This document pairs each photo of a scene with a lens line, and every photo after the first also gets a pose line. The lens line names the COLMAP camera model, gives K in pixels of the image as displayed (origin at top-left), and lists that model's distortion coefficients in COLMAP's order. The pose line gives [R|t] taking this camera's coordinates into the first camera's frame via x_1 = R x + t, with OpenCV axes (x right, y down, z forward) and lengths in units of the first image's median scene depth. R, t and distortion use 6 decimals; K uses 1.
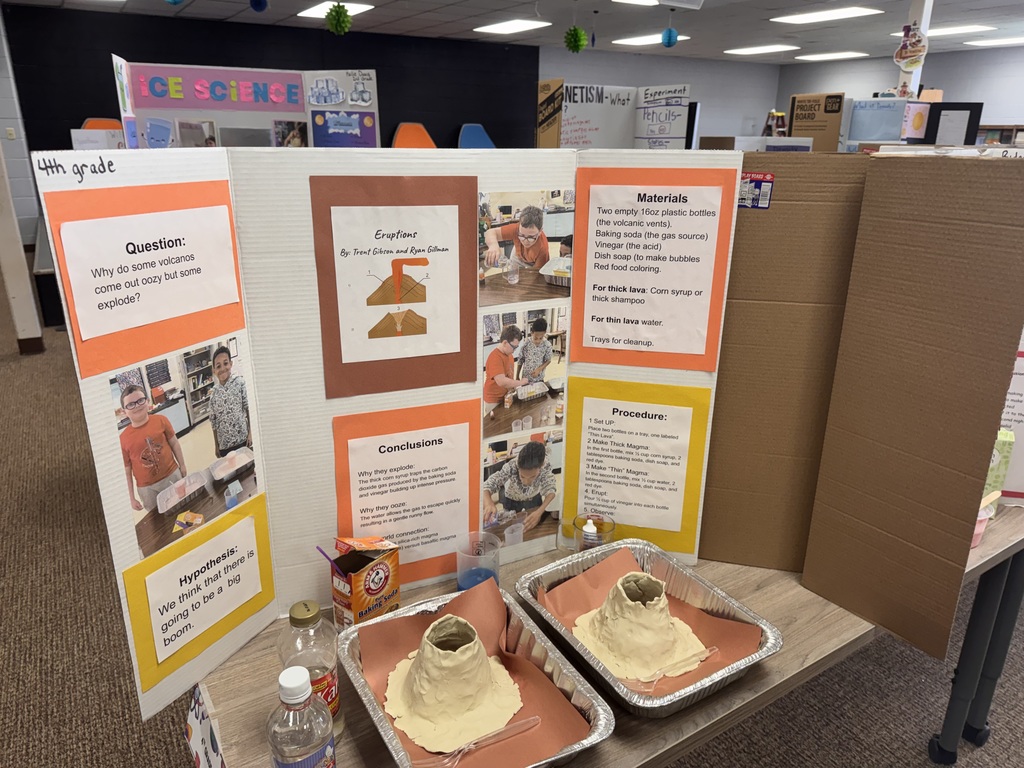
lens RADIAL K [[726.2, 0, 512.0], [0, 726.2, 384.0], [0, 0, 1]] dist [-0.000195, -0.001591]
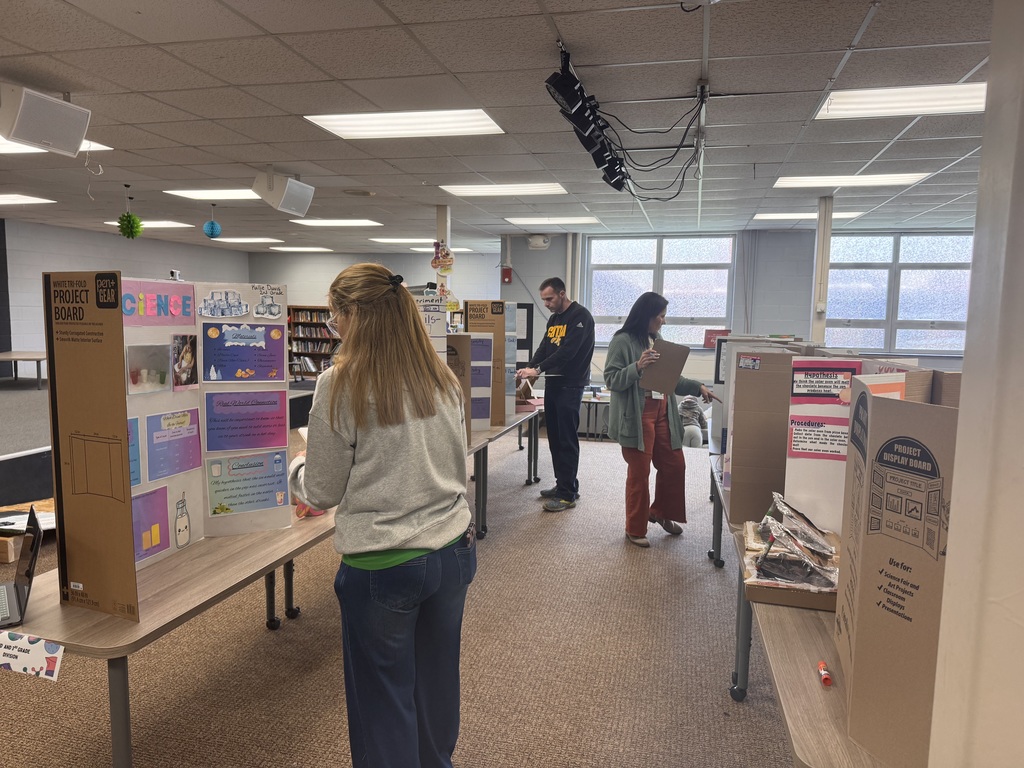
lens RADIAL K [[713.0, 0, 512.0], [0, 713.0, 384.0], [0, 0, 1]] dist [0.200484, -0.420929]
pose [[0.712370, -0.069692, 0.698335, -0.643573], [0.223525, 0.965768, -0.131636, -0.099916], [-0.665256, 0.249869, 0.703562, 0.129672]]
